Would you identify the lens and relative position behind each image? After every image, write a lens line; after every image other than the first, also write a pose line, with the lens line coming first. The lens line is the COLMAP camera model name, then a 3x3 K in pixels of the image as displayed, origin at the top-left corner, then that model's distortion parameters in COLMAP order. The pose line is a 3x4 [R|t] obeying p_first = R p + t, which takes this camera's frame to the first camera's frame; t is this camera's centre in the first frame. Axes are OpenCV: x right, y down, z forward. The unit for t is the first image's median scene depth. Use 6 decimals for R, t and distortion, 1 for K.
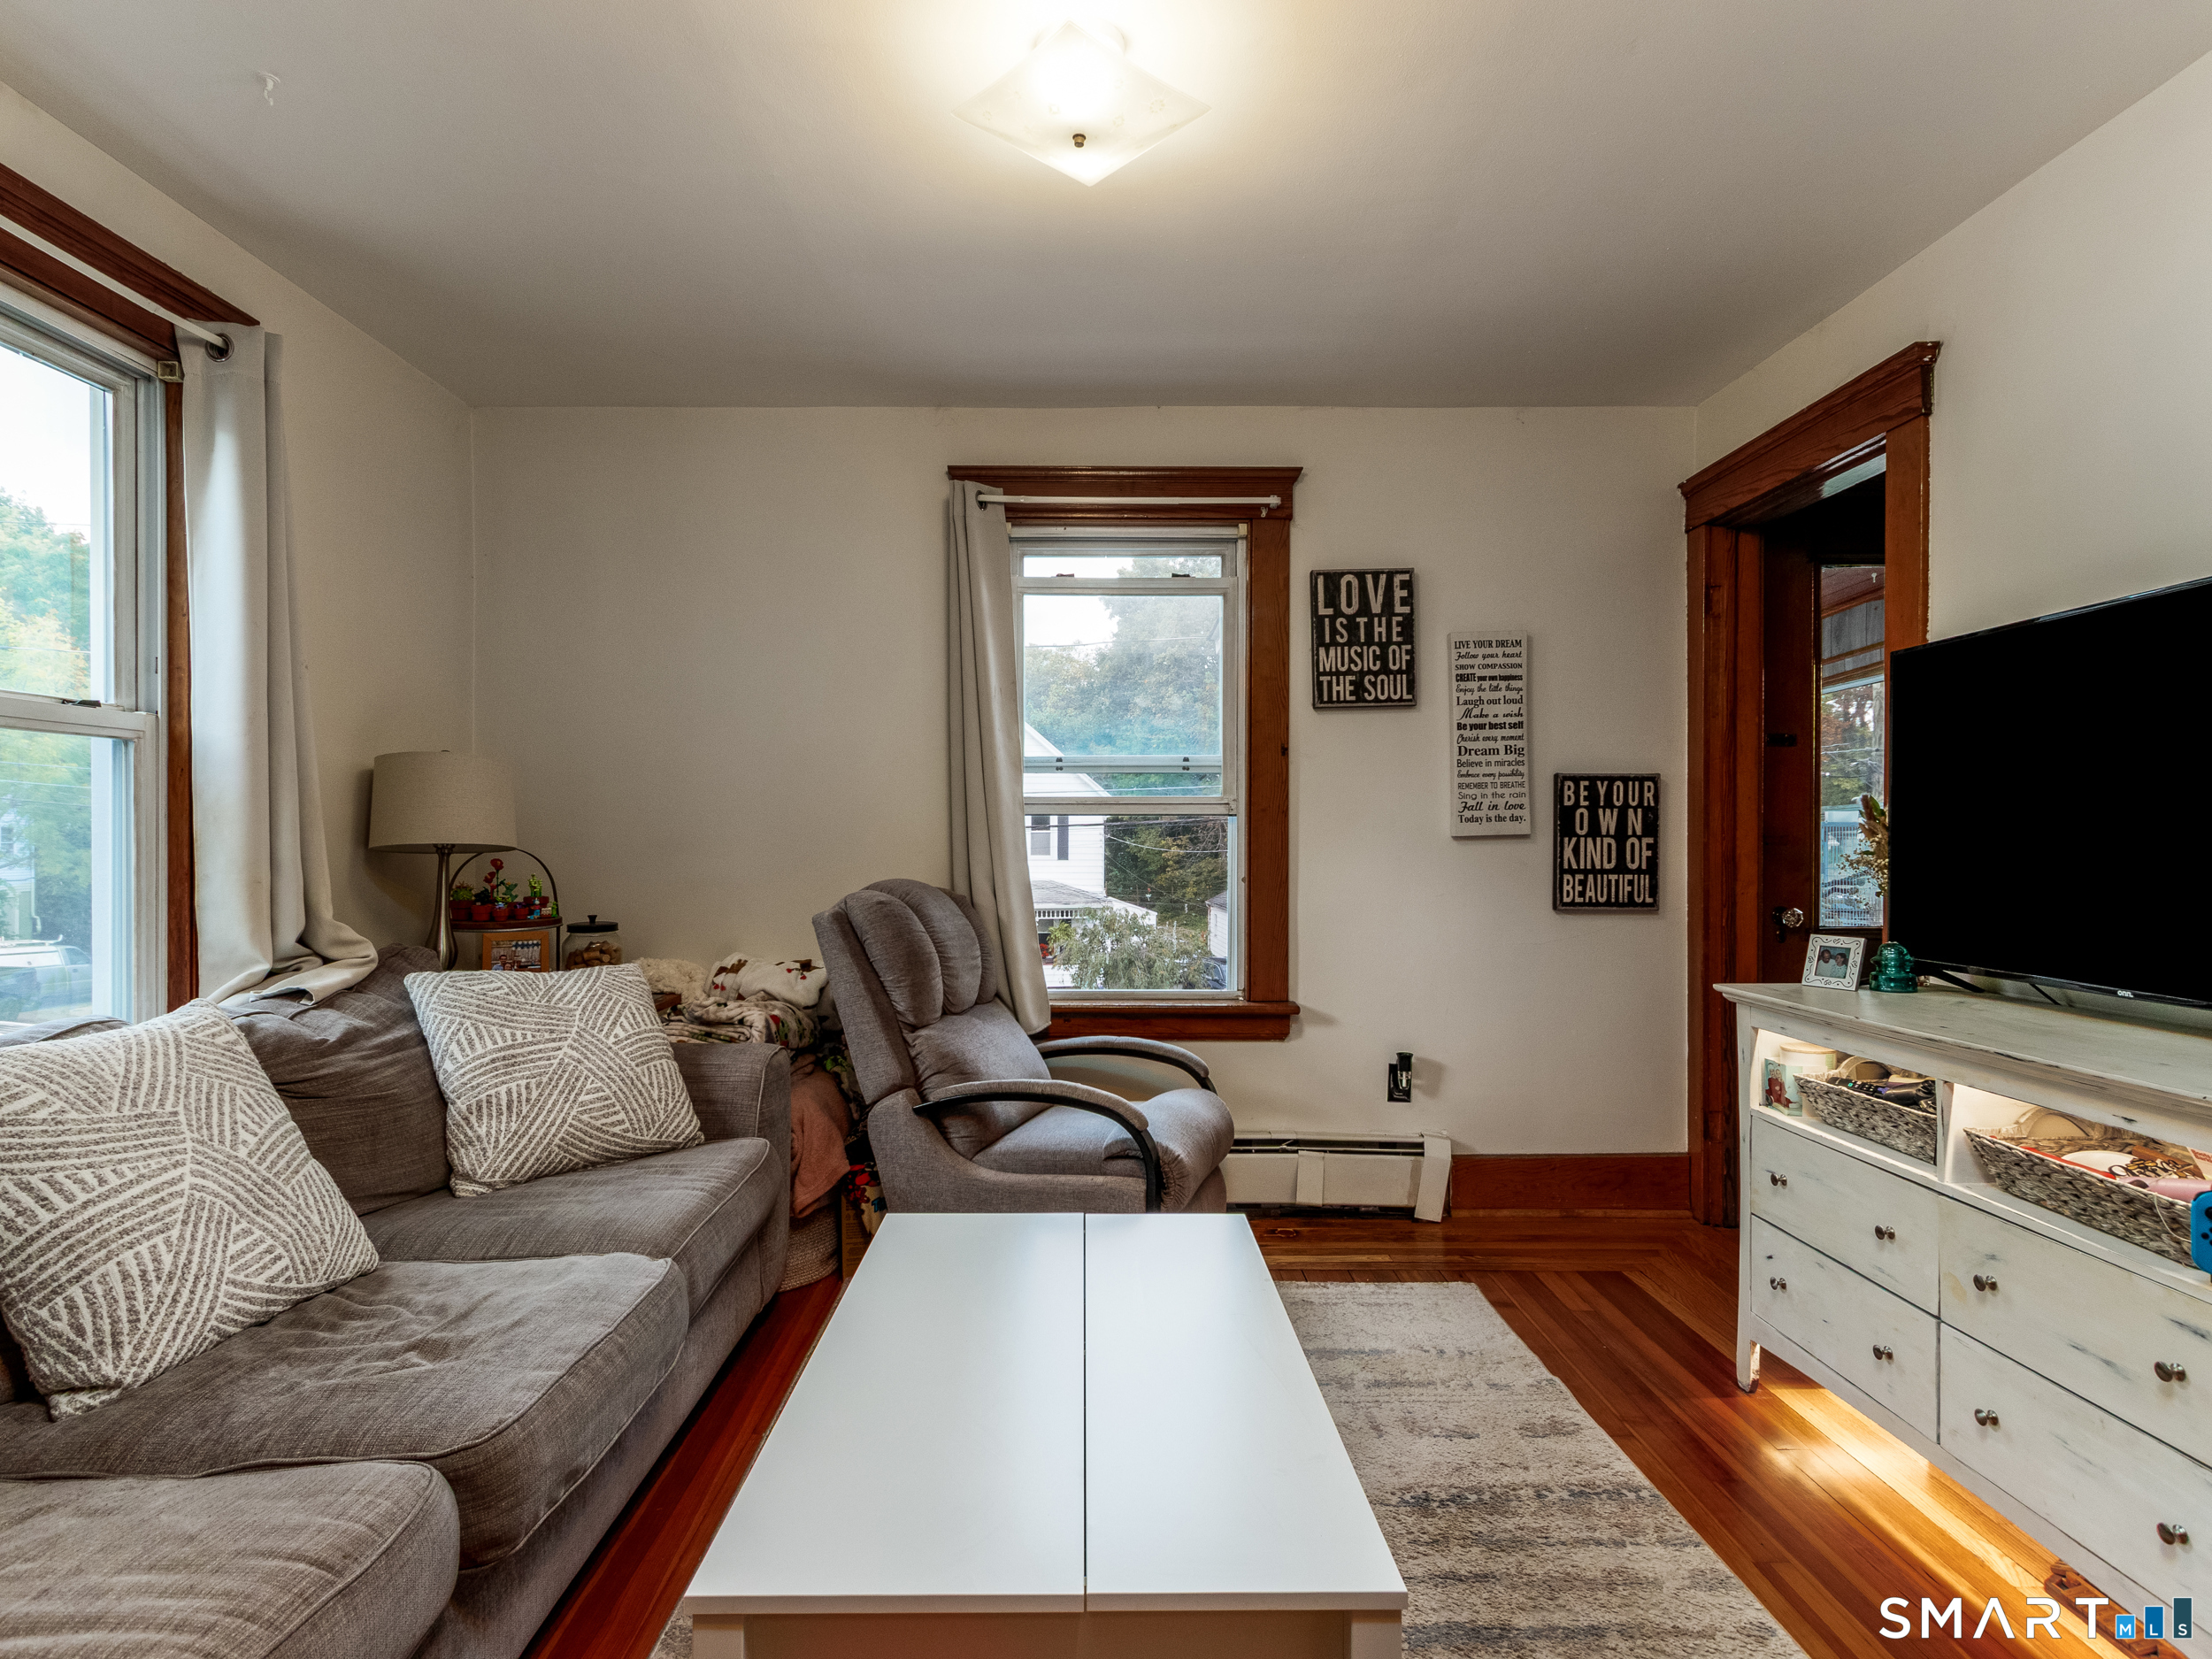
lens RADIAL K [[1177.3, 0, 1093.3], [0, 1177.3, 843.0], [0, 0, 1]] dist [-0.001990, -0.000698]
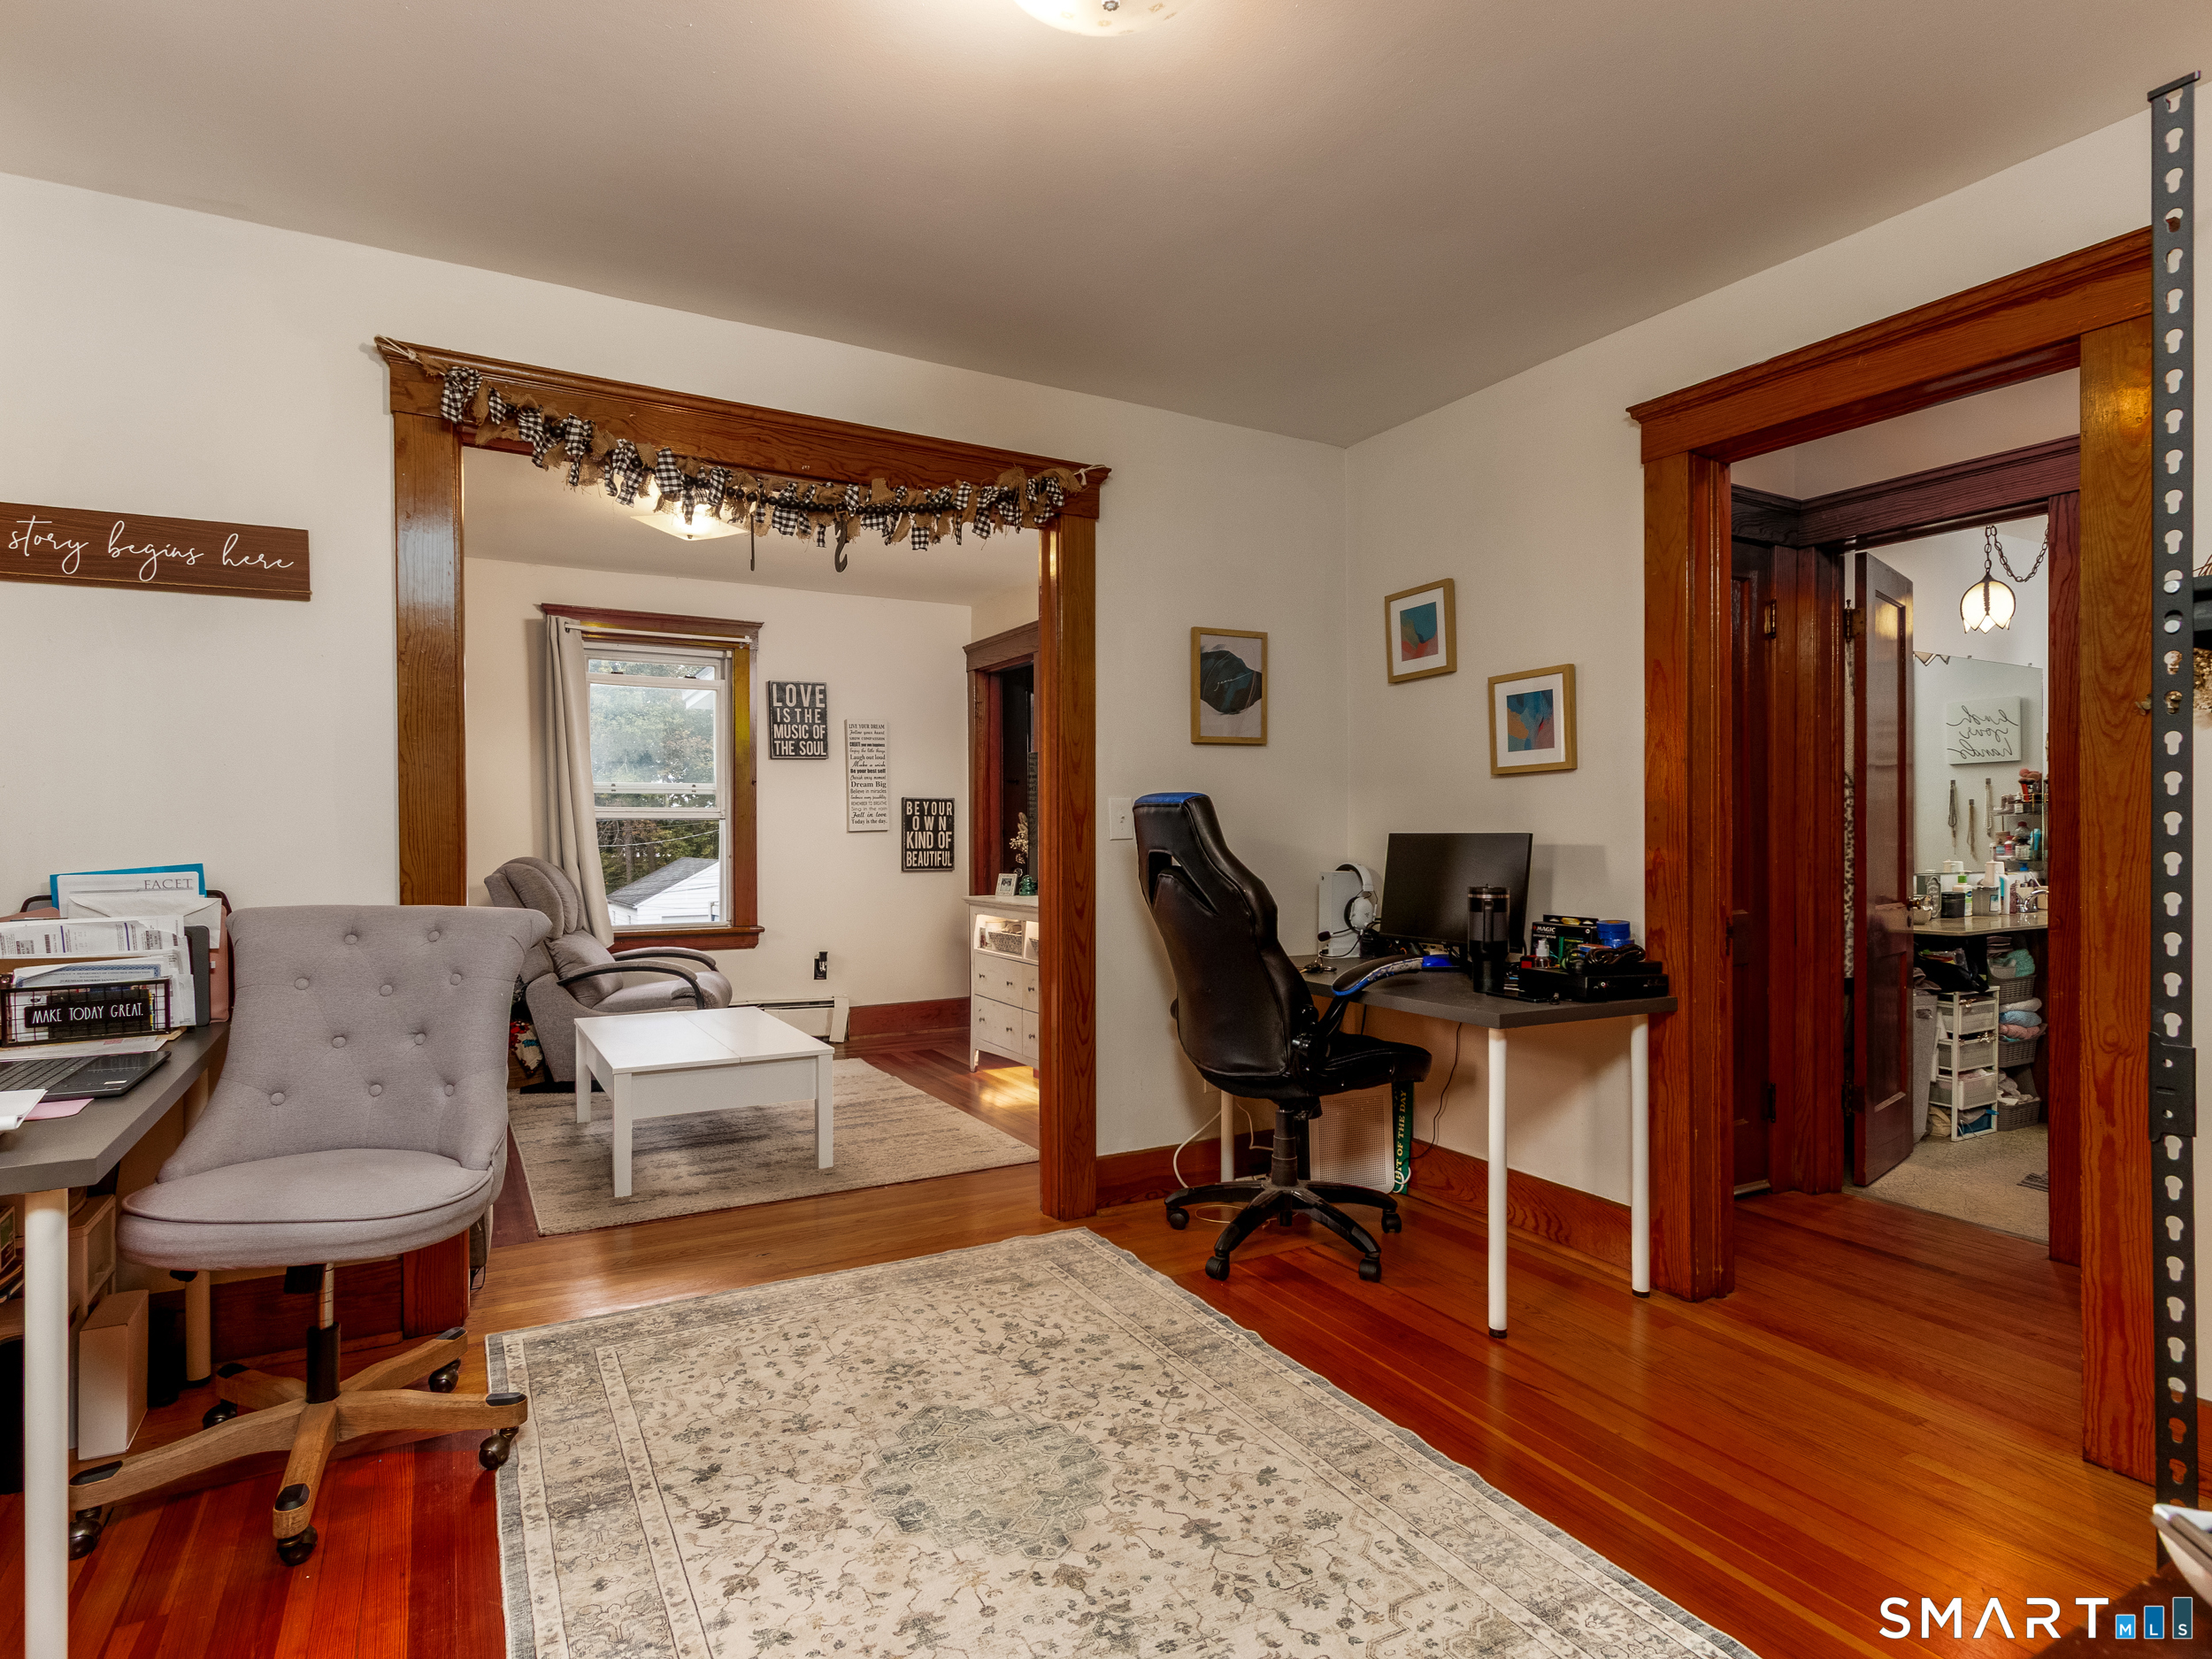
lens RADIAL K [[1177.3, 0, 1093.3], [0, 1177.3, 843.0], [0, 0, 1]] dist [-0.001990, -0.000698]
pose [[0.879028, -0.007361, 0.476713, -0.230933], [0.004585, 0.999965, 0.006987, 0.001525], [-0.476748, -0.003956, 0.879031, -0.784218]]
